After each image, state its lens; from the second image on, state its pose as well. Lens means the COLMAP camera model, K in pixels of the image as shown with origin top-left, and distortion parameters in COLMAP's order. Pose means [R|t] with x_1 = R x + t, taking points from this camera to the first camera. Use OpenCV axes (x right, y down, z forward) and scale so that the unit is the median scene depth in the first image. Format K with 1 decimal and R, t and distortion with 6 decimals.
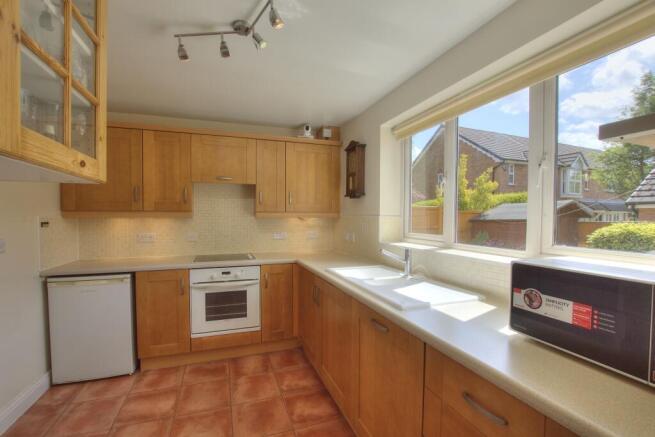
lens RADIAL K [[286.0, 0, 325.2], [0, 286.0, 223.2], [0, 0, 1]] dist [-0.034834, 0.000198]
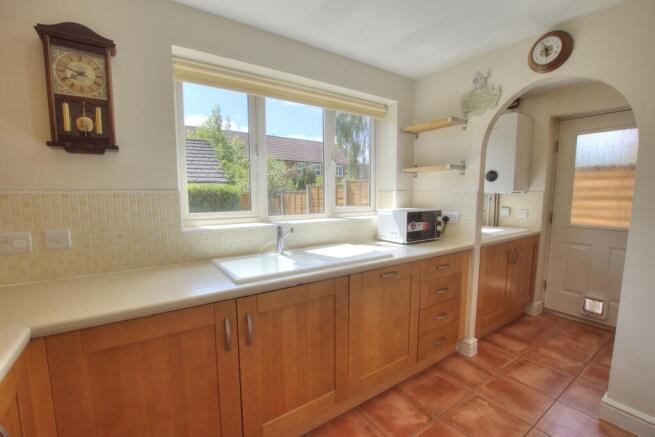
lens RADIAL K [[286.0, 0, 325.2], [0, 286.0, 223.2], [0, 0, 1]] dist [-0.034834, 0.000198]
pose [[-0.228038, -0.024705, 0.973339, -0.760045], [0.074301, 0.996321, 0.042696, 0.067335], [-0.970813, 0.082056, -0.225363, 1.323344]]
